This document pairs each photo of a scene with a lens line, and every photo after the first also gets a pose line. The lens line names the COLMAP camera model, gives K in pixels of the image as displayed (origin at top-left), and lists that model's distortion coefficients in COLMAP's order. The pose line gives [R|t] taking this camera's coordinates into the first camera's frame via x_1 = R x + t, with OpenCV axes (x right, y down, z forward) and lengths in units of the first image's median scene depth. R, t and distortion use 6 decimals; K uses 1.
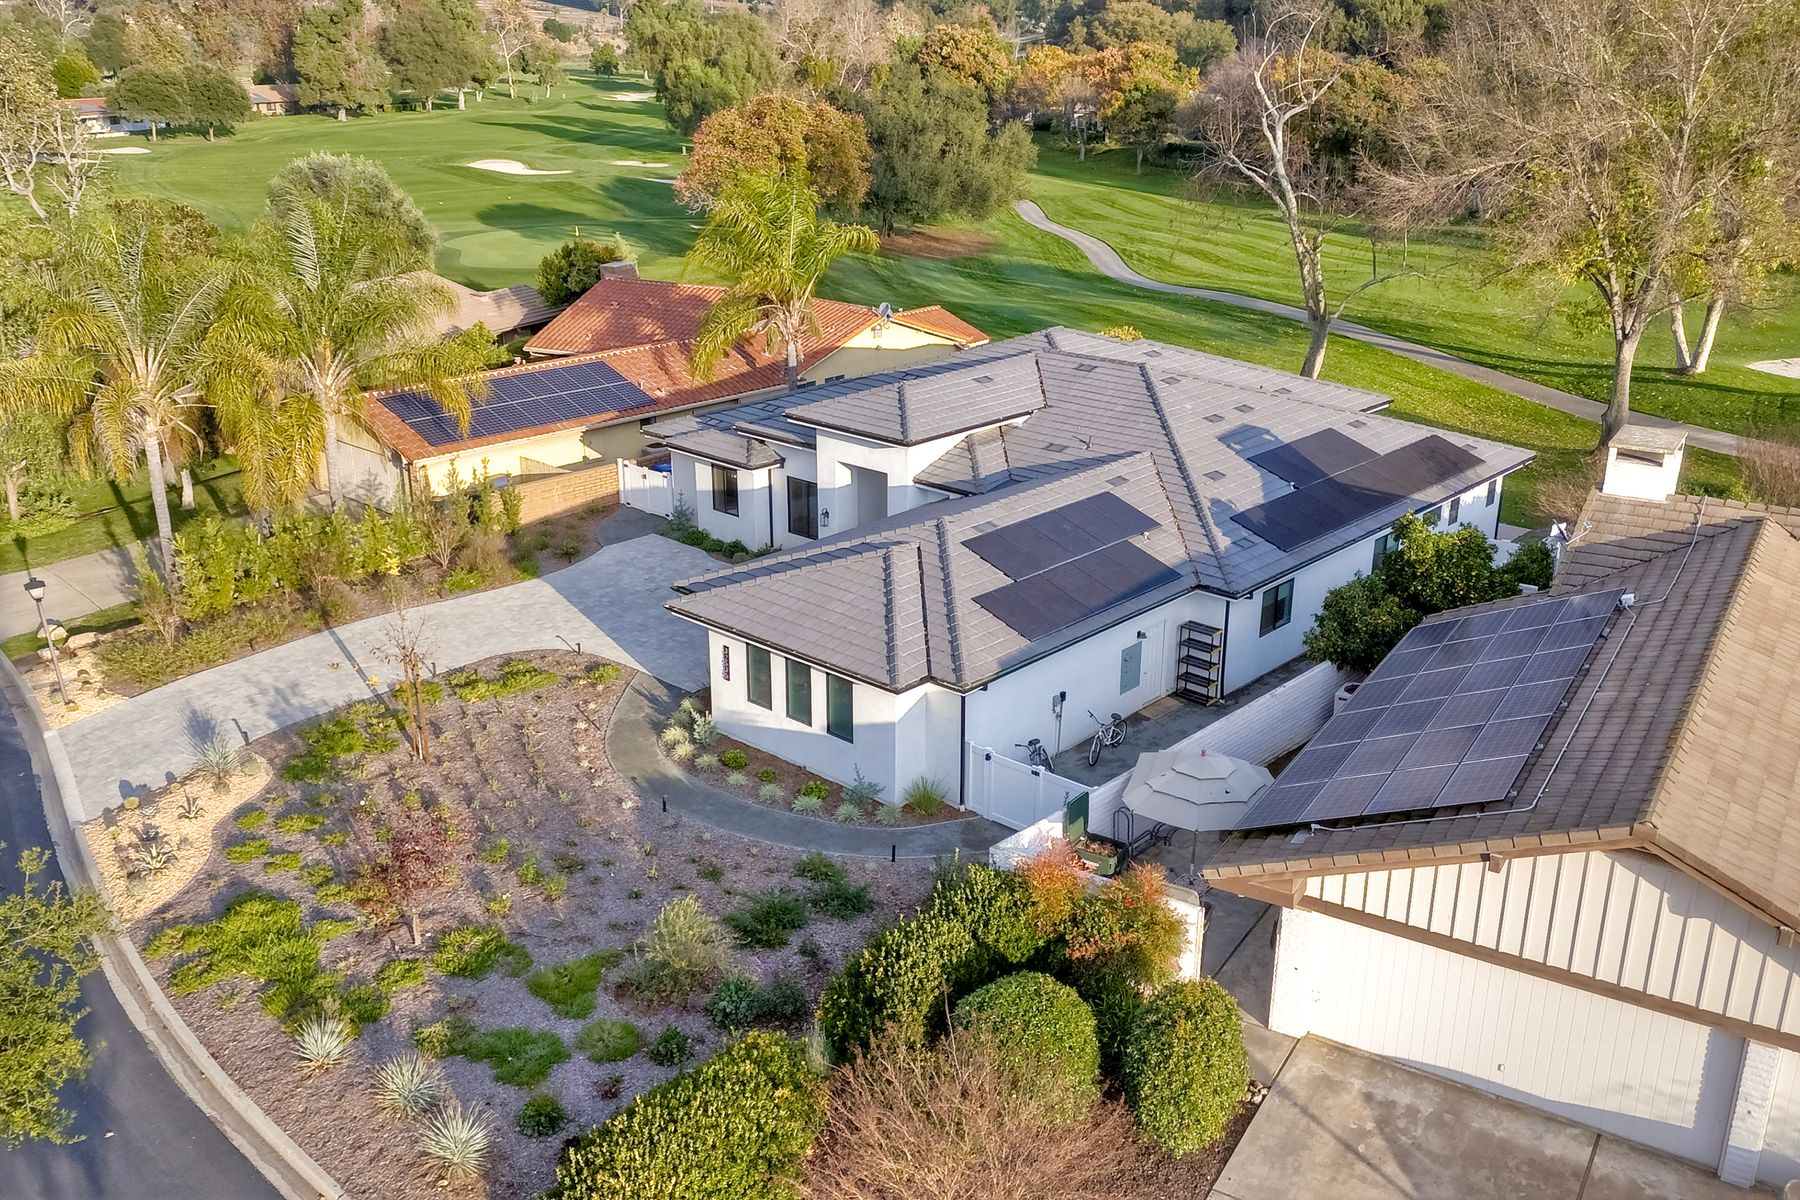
lens RADIAL K [[1566.6, 0, 900.0], [0, 1566.6, 600.0], [0, 0, 1]] dist [0.085058, -0.102037]
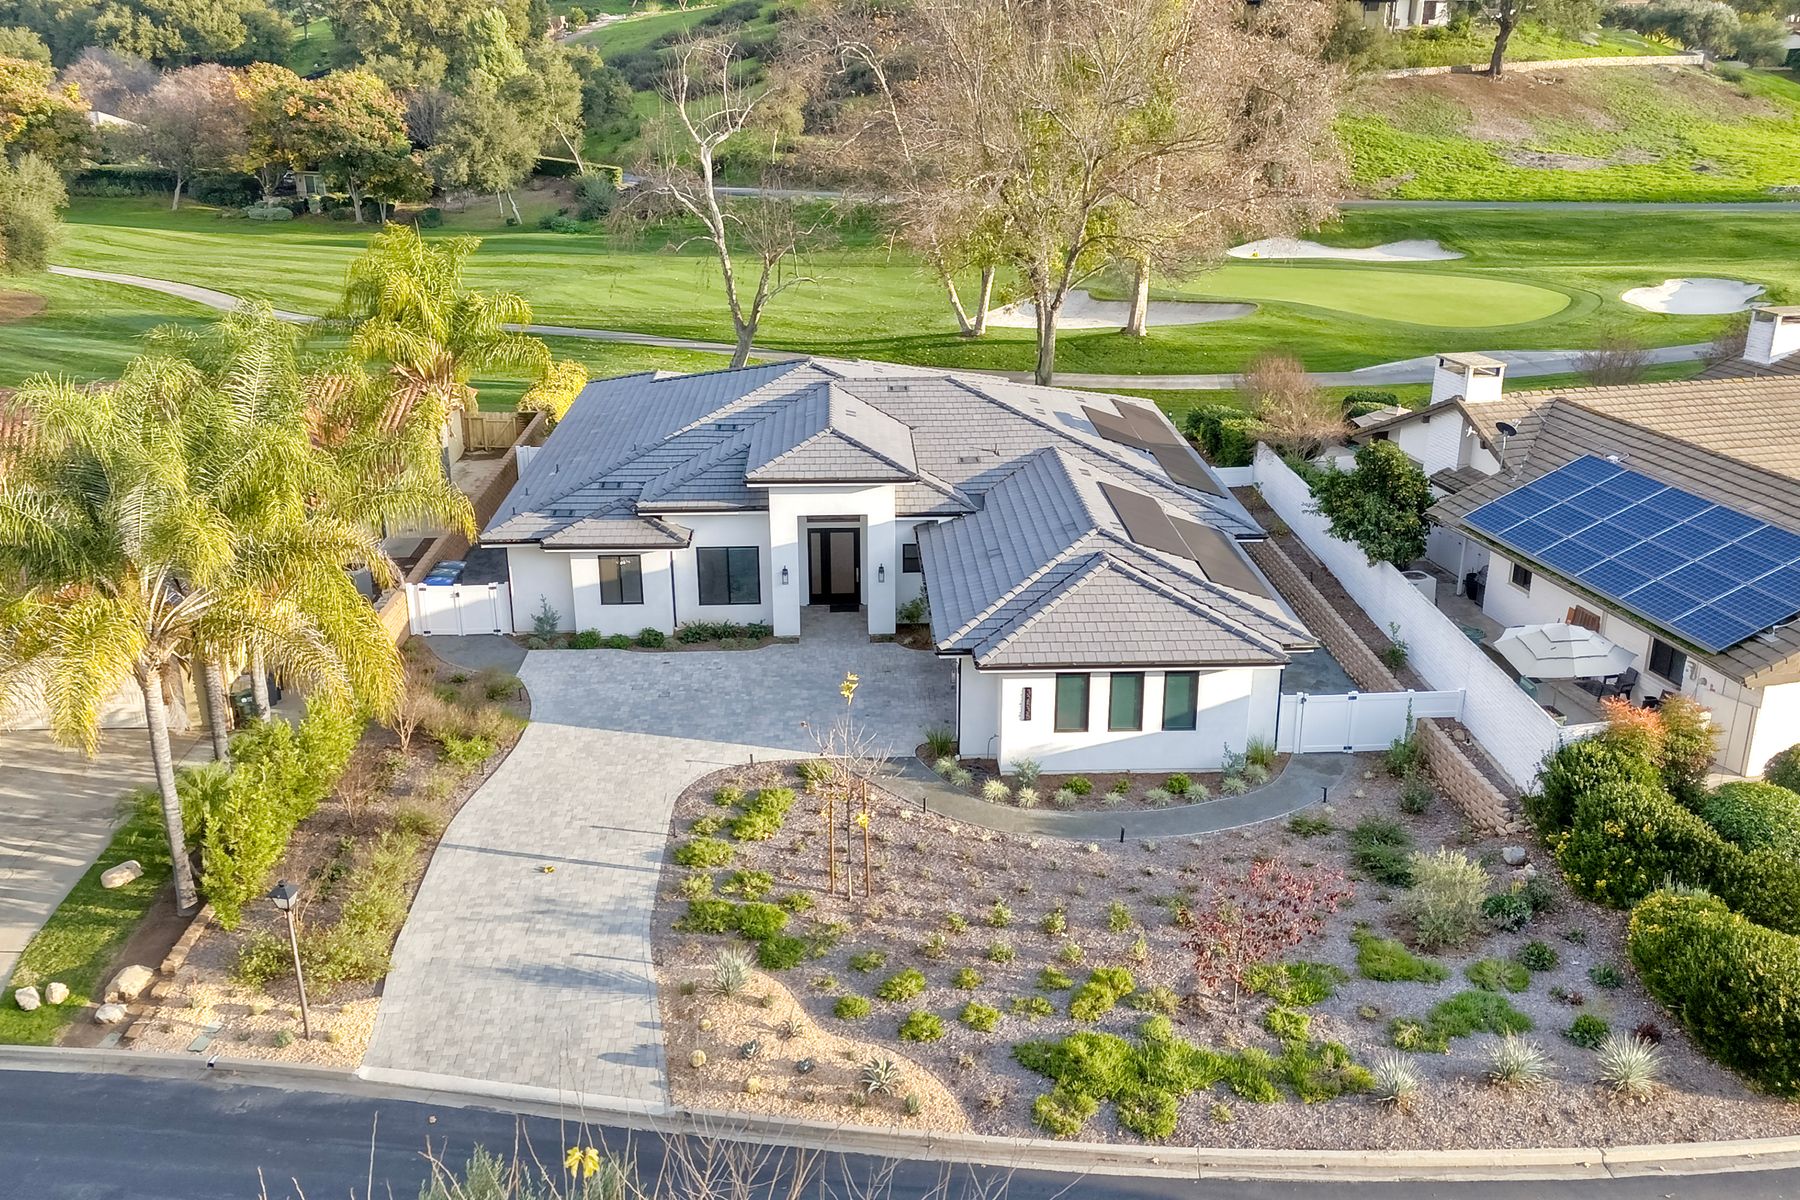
lens RADIAL K [[1566.6, 0, 900.0], [0, 1566.6, 600.0], [0, 0, 1]] dist [0.085058, -0.102037]
pose [[0.710316, -0.246990, 0.659126, -0.842003], [0.246731, 0.964369, 0.095478, -0.147073], [-0.659223, 0.094808, 0.745947, 0.277106]]
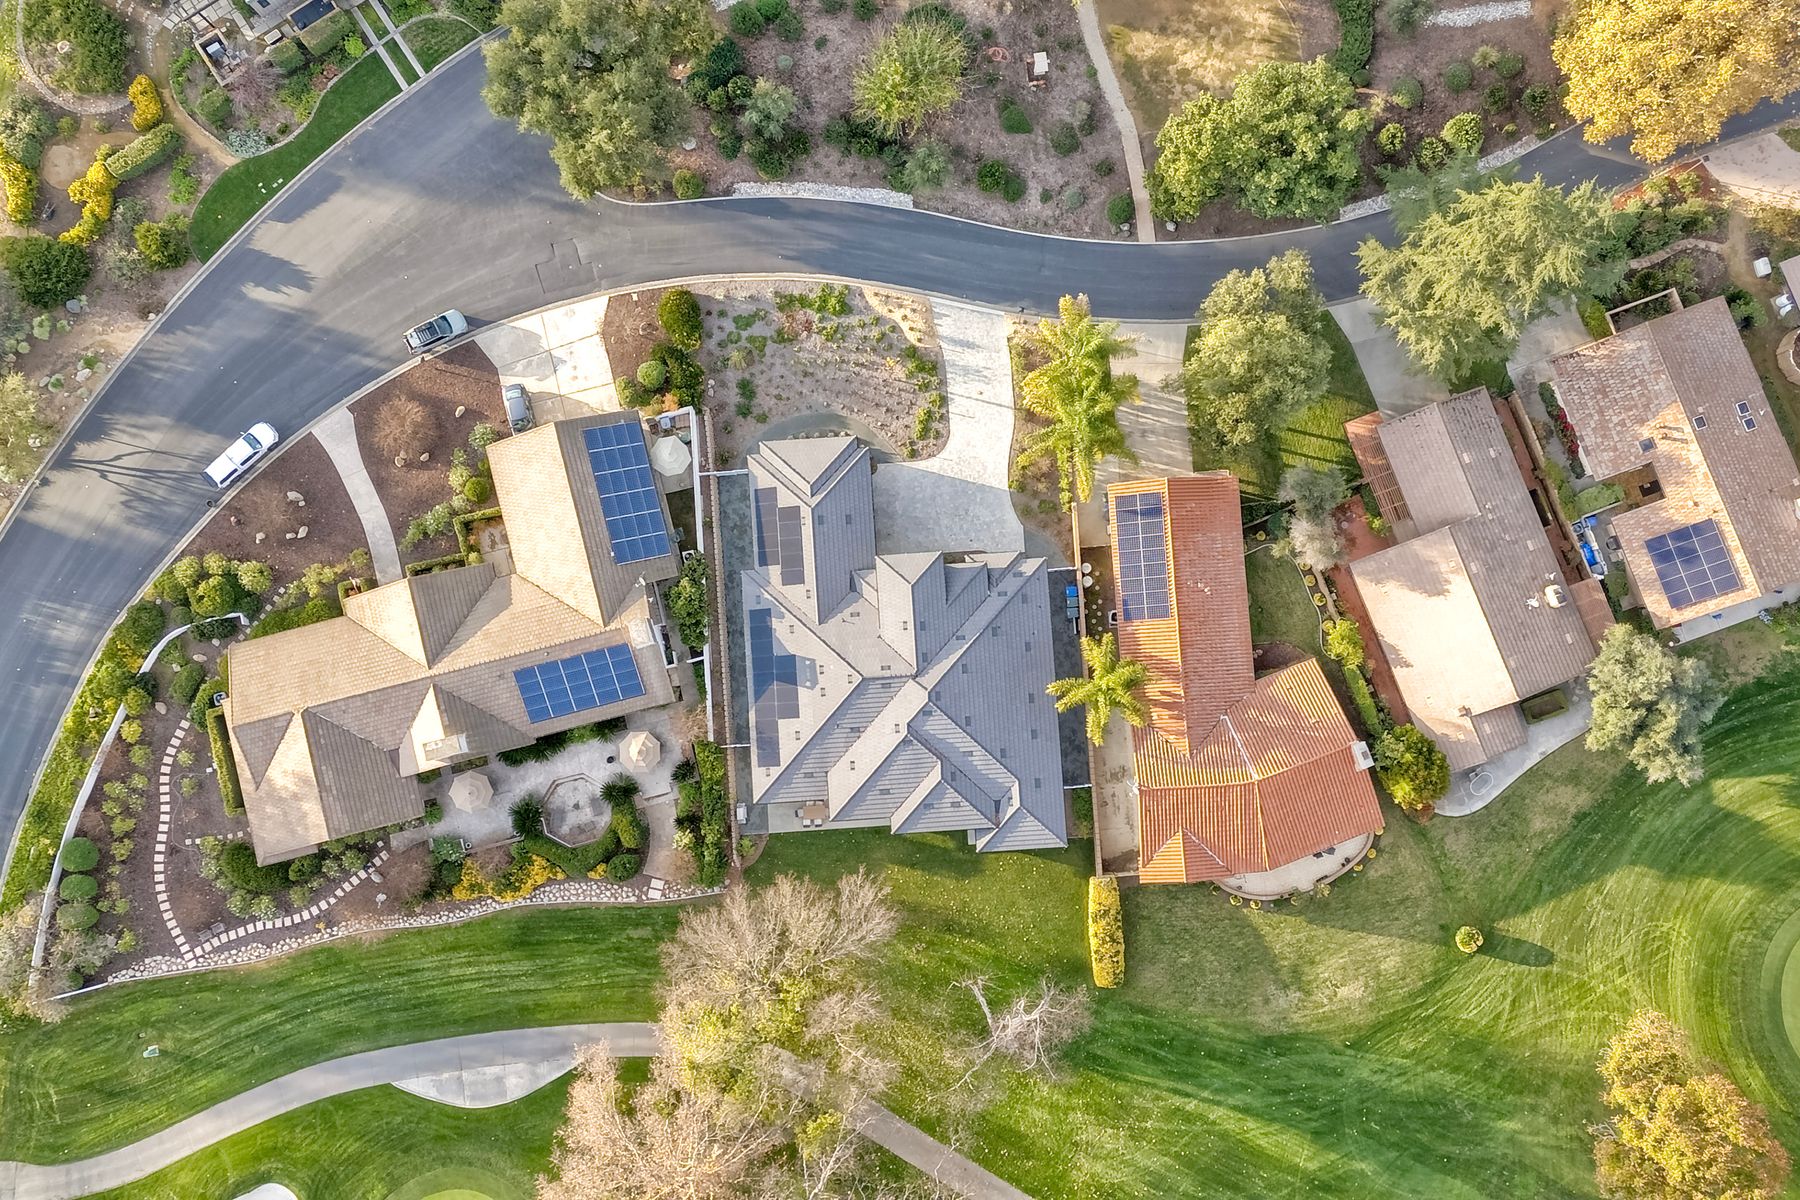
lens RADIAL K [[1579.2, 0, 900.0], [0, 1579.2, 600.0], [0, 0, 1]] dist [0.127895, -0.117015]
pose [[-0.692743, 0.720402, -0.033581, 0.145591], [-0.229989, -0.176547, 0.957046, -3.249218], [0.683529, 0.670710, 0.287986, 0.343144]]
